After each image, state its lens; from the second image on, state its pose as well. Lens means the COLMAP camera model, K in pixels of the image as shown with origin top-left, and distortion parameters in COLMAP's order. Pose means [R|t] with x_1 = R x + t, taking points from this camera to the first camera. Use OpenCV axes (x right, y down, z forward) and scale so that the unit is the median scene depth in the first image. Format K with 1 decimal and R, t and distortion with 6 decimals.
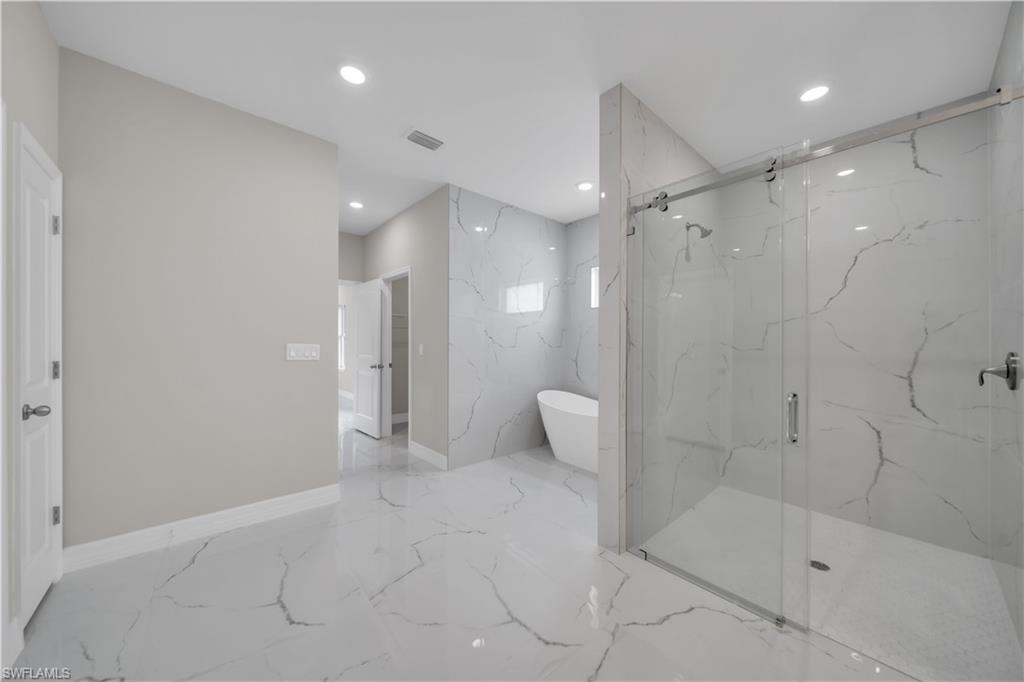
lens RADIAL K [[359.5, 0, 513.7], [0, 359.5, 343.7], [0, 0, 1]] dist [0.000125, 0.000016]
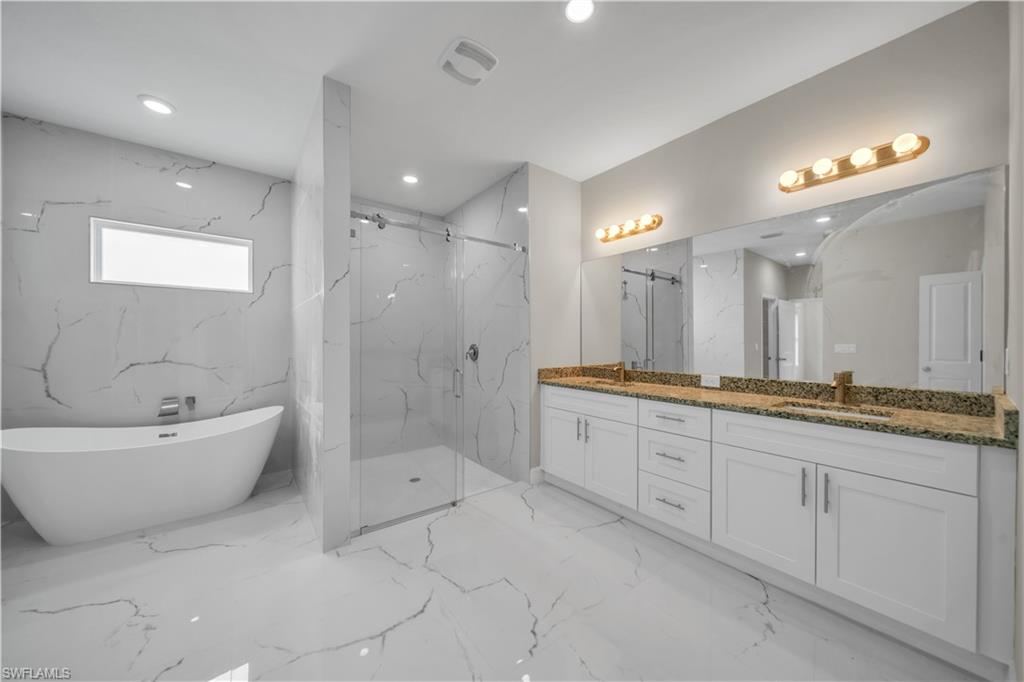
lens RADIAL K [[359.5, 0, 513.7], [0, 359.5, 343.7], [0, 0, 1]] dist [0.000125, 0.000016]
pose [[0.058374, -0.009090, 0.998253, -0.707439], [-0.003688, 0.999950, 0.009321, -0.002165], [-0.998288, -0.004226, 0.058337, 0.470010]]
